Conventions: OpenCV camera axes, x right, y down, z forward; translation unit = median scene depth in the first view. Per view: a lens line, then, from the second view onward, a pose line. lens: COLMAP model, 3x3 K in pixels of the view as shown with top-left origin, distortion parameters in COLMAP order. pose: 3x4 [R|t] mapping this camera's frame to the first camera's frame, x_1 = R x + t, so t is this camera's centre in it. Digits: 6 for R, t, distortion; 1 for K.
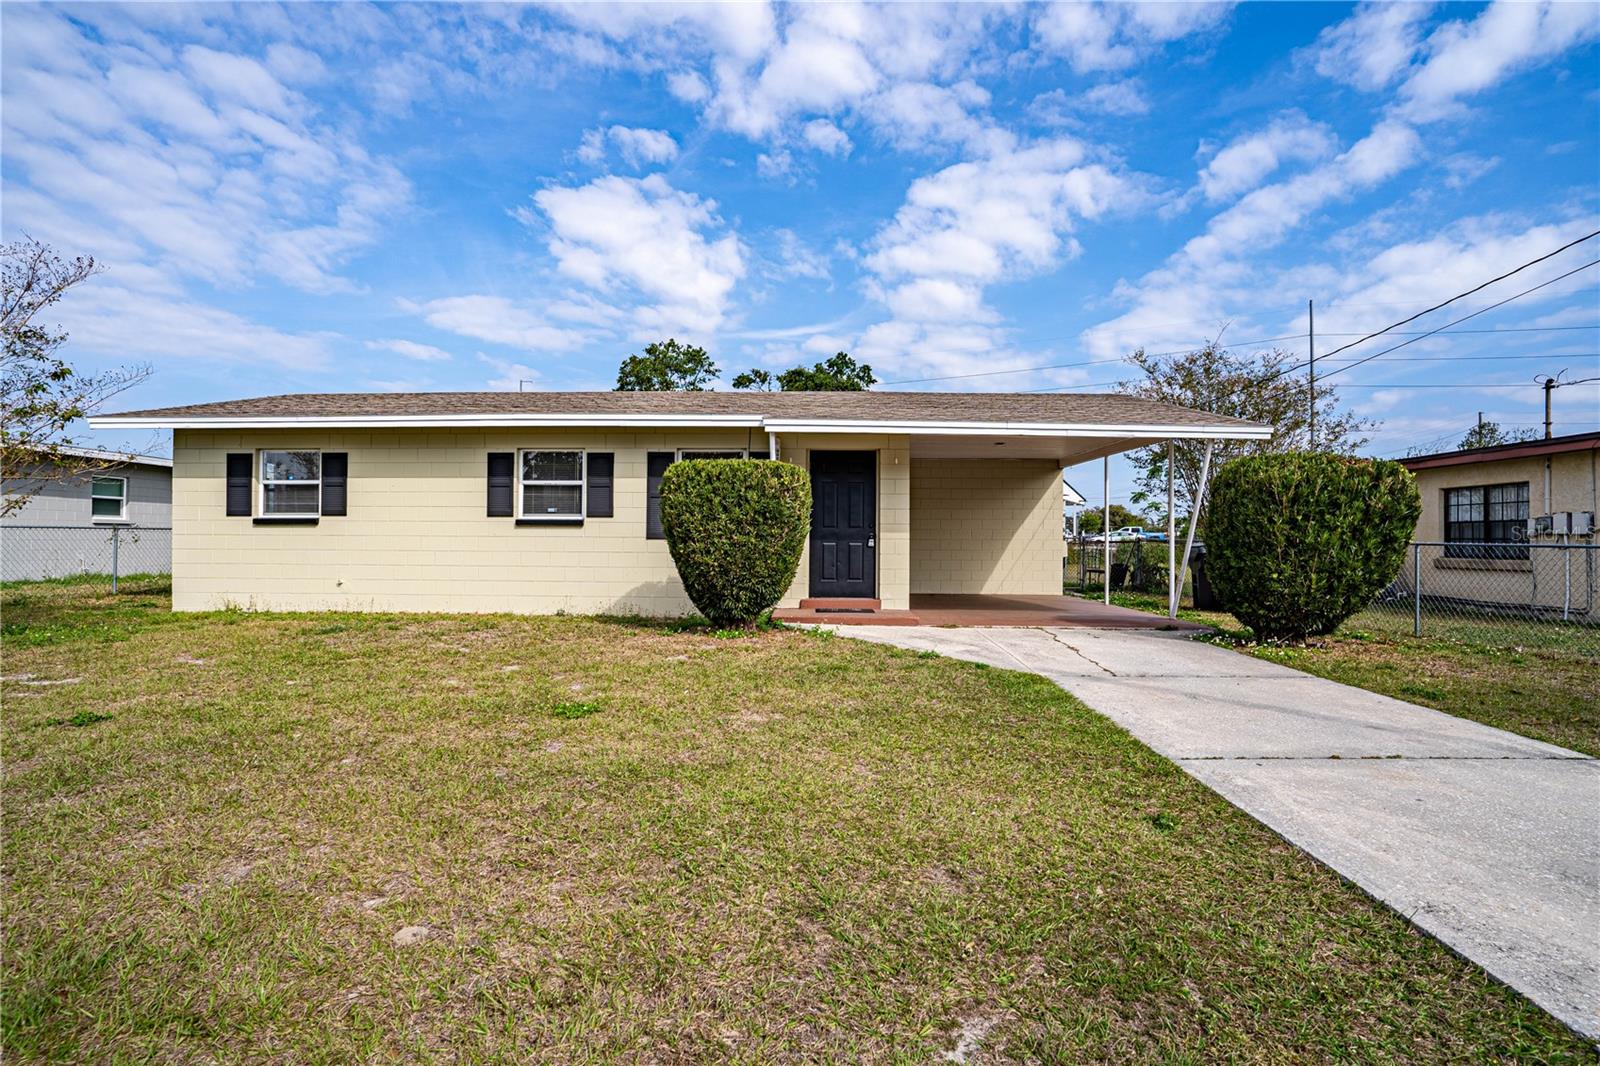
lens RADIAL K [[842.2, 0, 806.6], [0, 842.2, 580.9], [0, 0, 1]] dist [-0.064636, 0.038478]
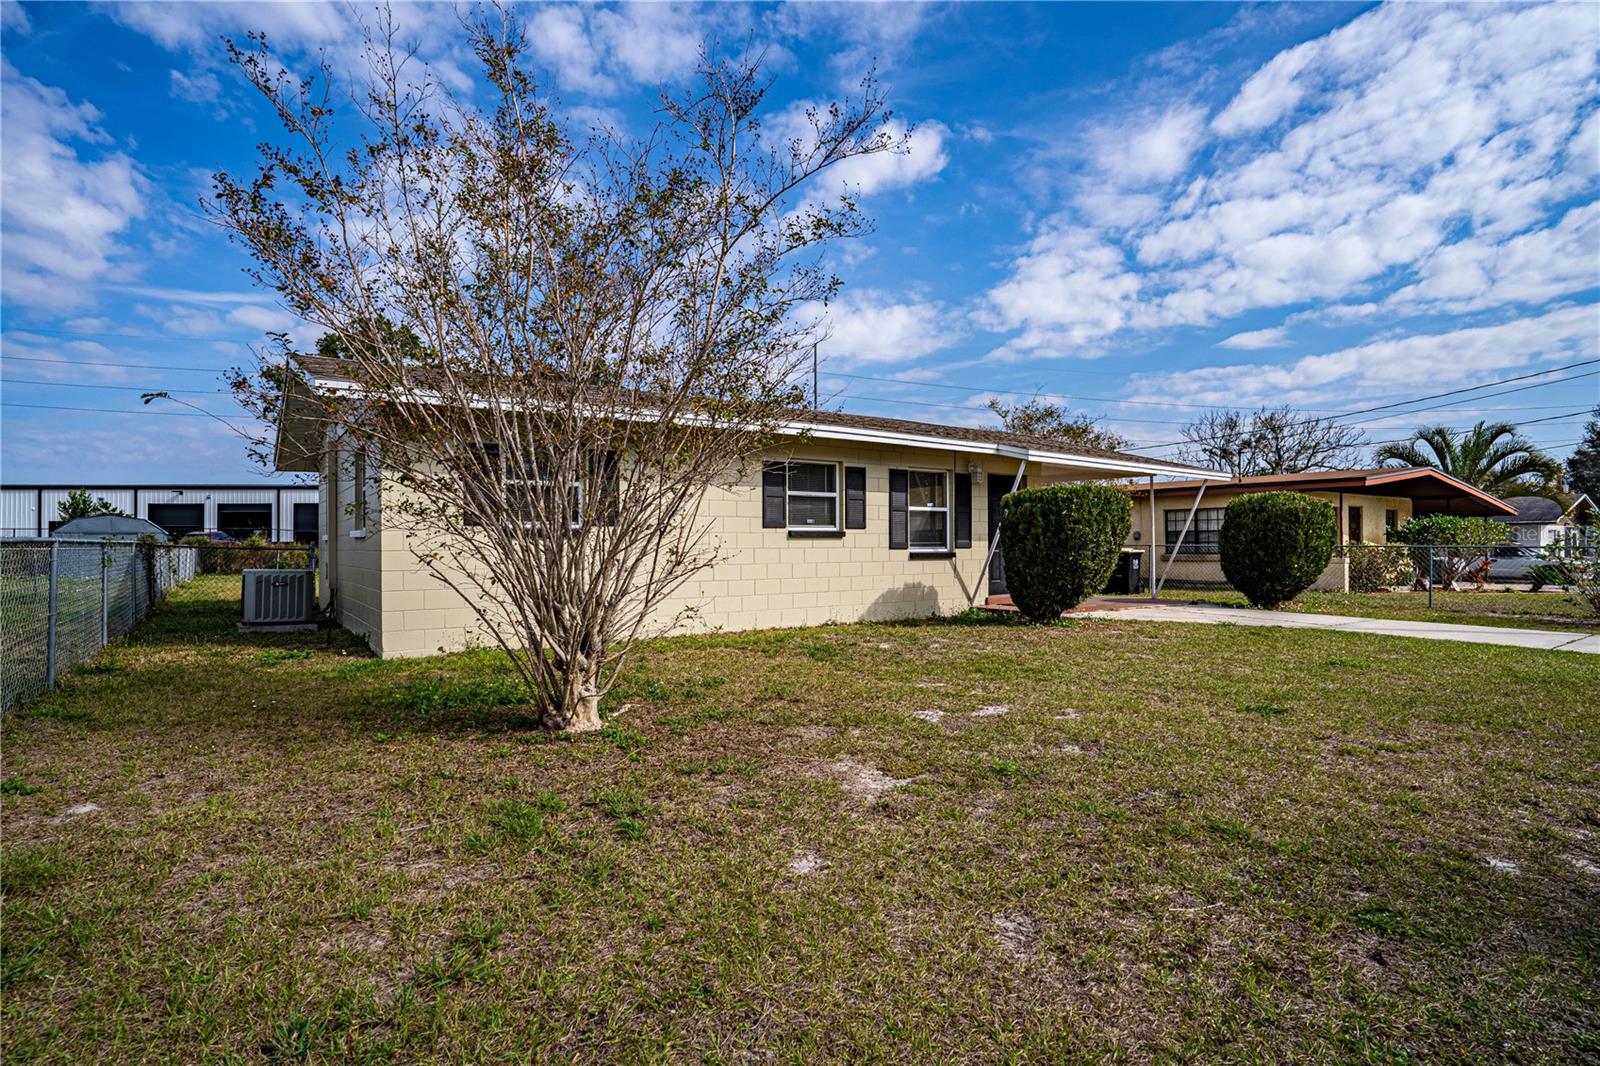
lens RADIAL K [[888.6, 0, 800.0], [0, 888.6, 533.0], [0, 0, 1]] dist [-0.072914, 0.044017]
pose [[0.781292, -0.004239, 0.624151, -0.110418], [0.047085, 0.997528, -0.052165, -0.001897], [-0.622387, 0.070145, 0.779560, 0.021530]]
